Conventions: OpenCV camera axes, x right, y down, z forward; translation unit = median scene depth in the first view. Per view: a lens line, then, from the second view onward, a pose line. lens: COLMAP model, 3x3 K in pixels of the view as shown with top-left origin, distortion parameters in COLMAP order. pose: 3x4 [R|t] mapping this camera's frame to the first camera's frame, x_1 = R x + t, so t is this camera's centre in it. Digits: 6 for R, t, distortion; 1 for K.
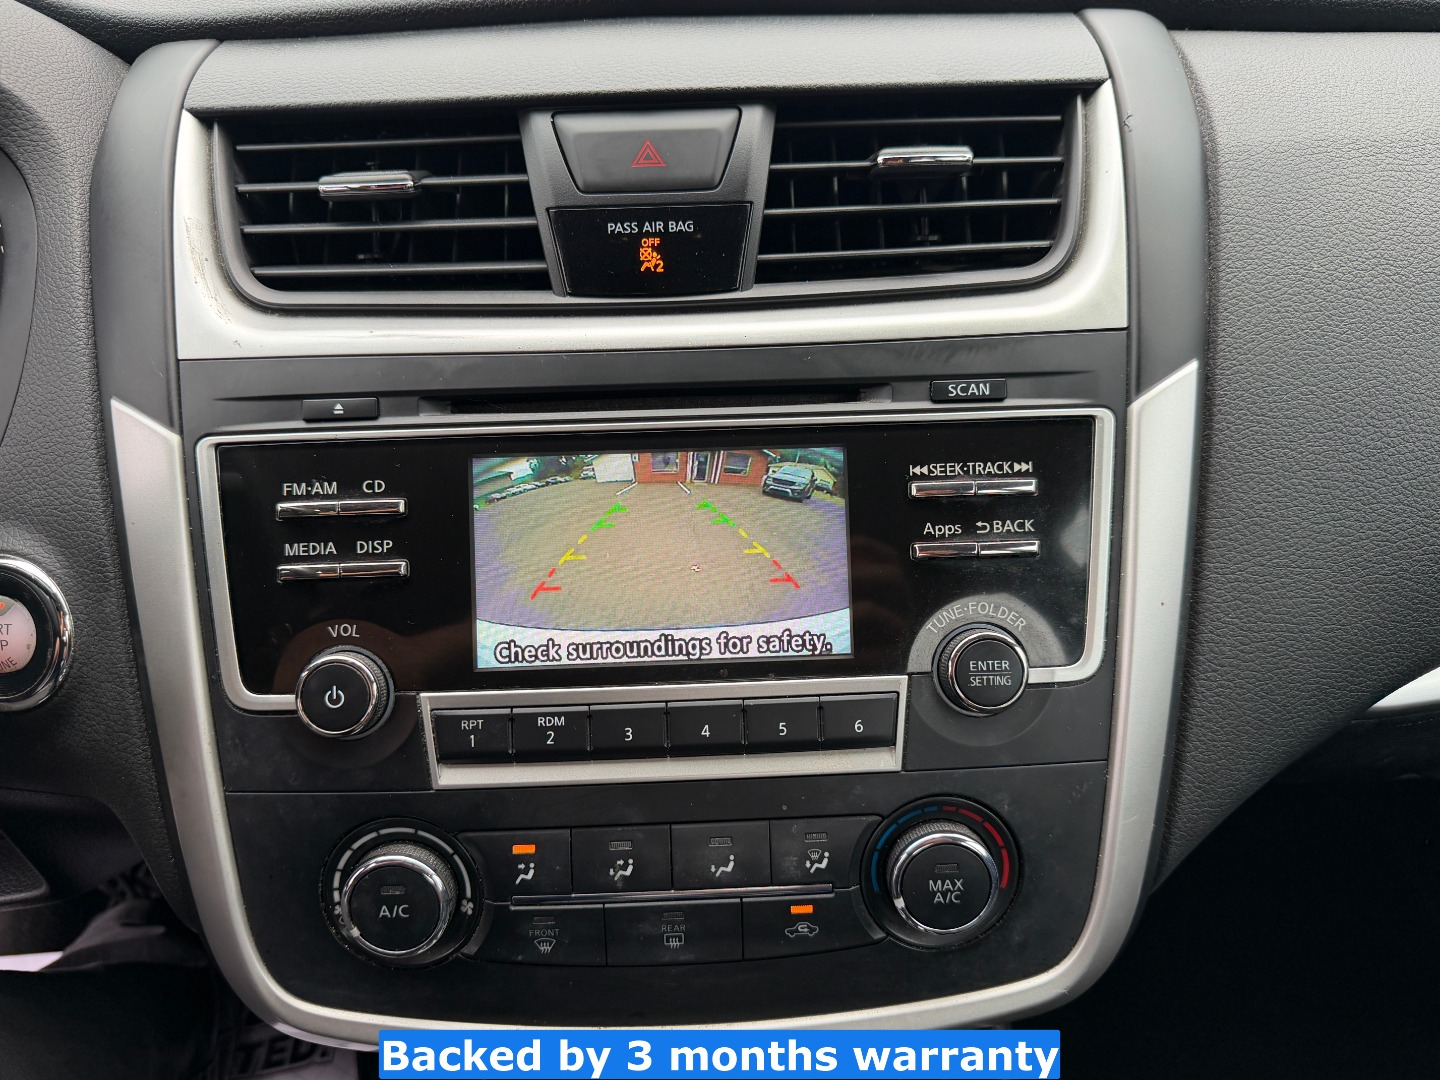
lens RADIAL K [[1008.7, 0, 717.9], [0, 1008.7, 548.7], [0, 0, 1]] dist [-0.000598, -0.015601]
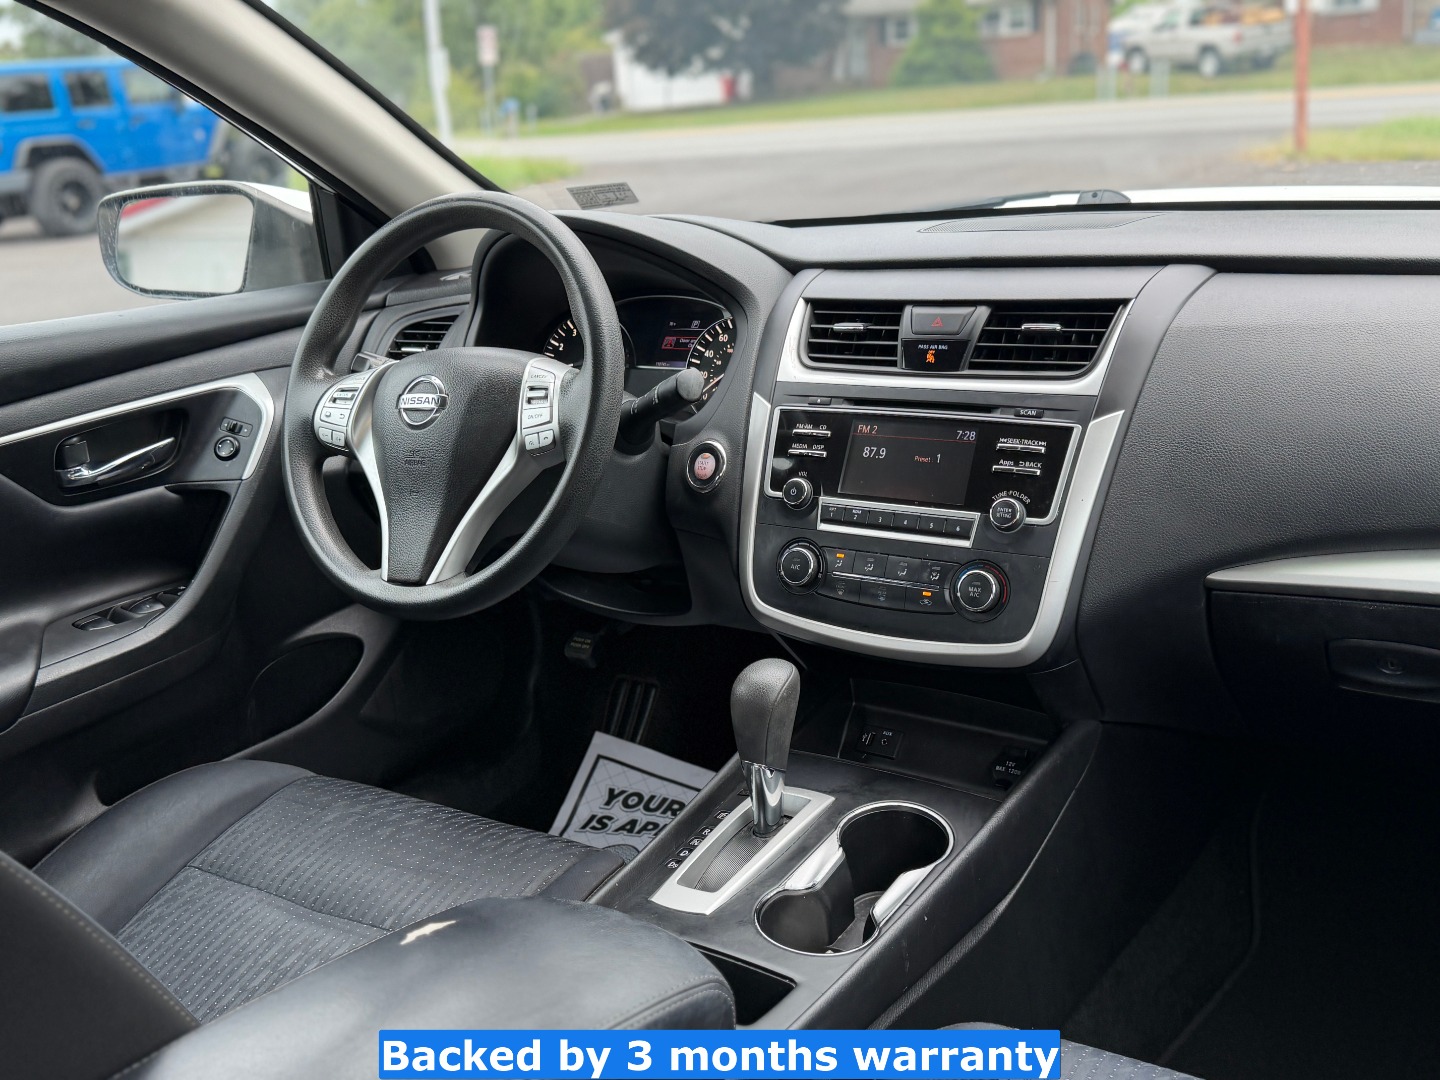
lens RADIAL K [[1371.3, 0, 714.8], [0, 1371.3, 539.4], [0, 0, 1]] dist [-0.002964, 0.000000]
pose [[0.814914, 0.132806, -0.564161, 1.622066], [-0.229284, 0.967857, -0.103356, 0.707995], [0.532300, 0.213579, 0.819170, -2.255552]]
